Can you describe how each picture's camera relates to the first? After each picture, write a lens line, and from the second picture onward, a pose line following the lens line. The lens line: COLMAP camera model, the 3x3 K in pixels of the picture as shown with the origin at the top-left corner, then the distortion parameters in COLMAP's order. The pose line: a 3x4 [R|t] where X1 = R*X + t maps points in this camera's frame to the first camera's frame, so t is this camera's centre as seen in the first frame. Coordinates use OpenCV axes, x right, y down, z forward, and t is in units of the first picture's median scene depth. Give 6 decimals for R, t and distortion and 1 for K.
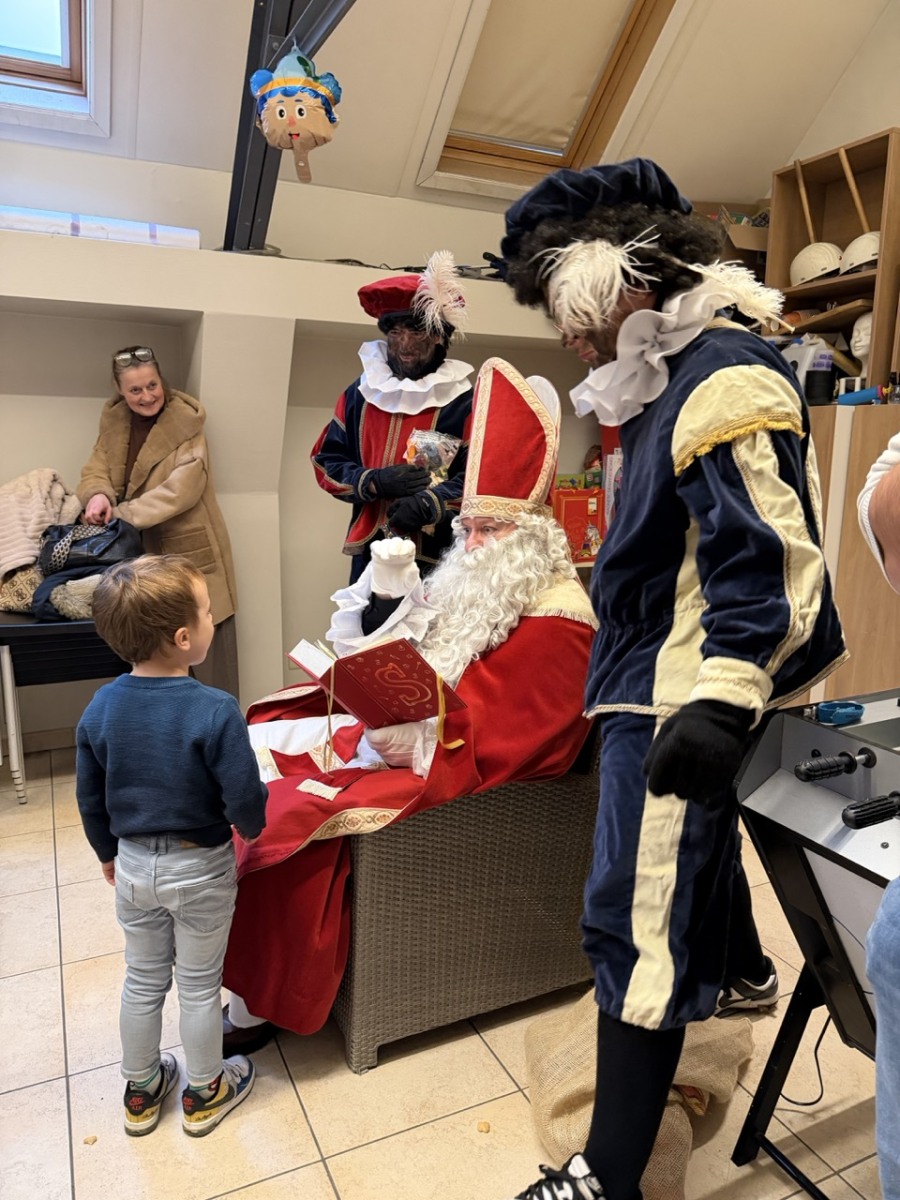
lens RADIAL K [[852.4, 0, 448.4], [0, 852.4, 604.0], [0, 0, 1]] dist [0.008652, -0.013594]
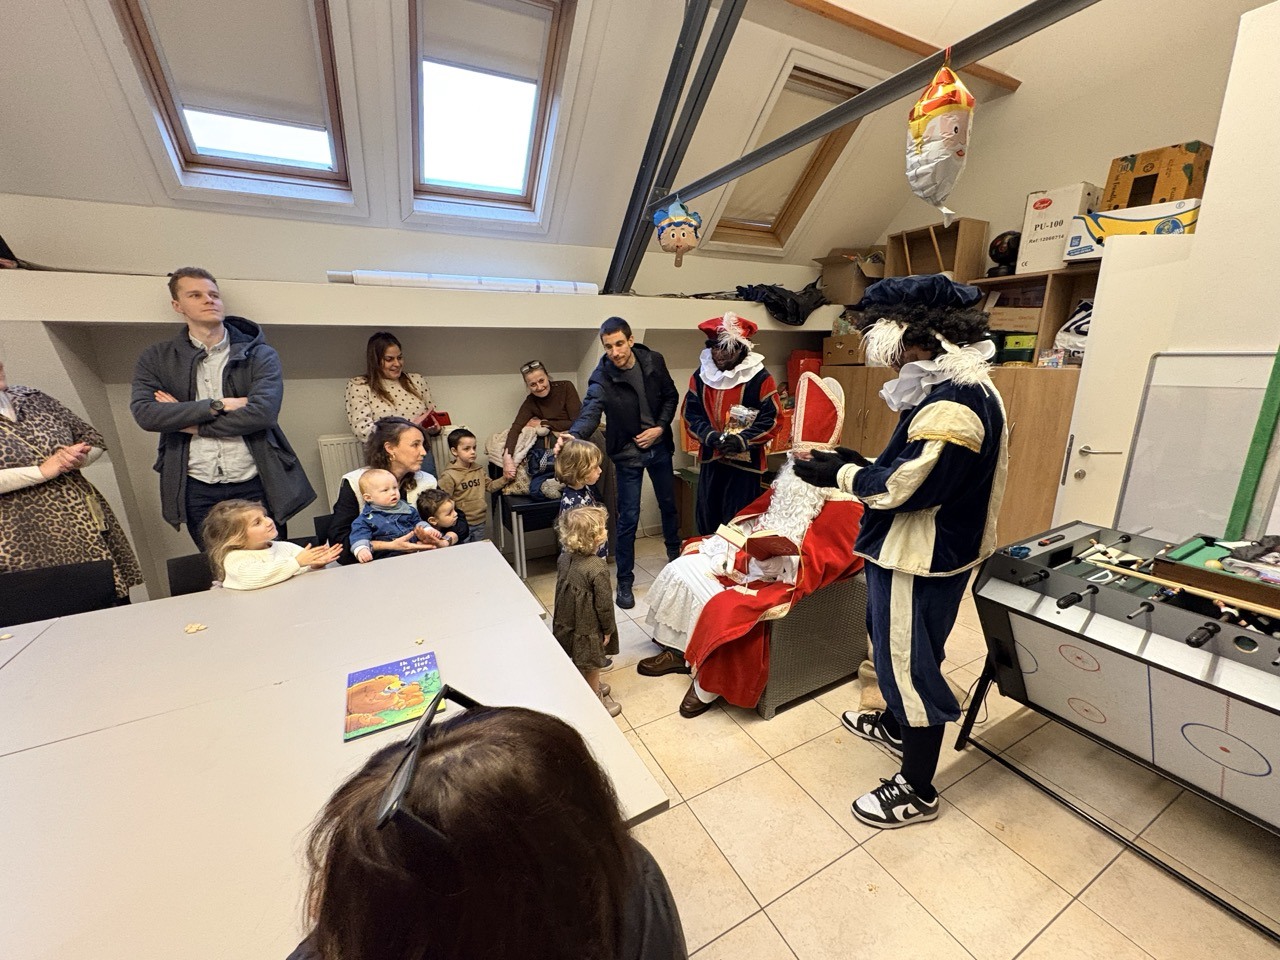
lens RADIAL K [[505.4, 0, 640.2], [0, 505.4, 480.6], [0, 0, 1]] dist [-0.001322, 0.000737]
pose [[0.998670, -0.038450, 0.034348, -0.271923], [0.036286, 0.997444, 0.061556, -0.083177], [-0.036627, -0.060228, 0.997512, -0.128697]]
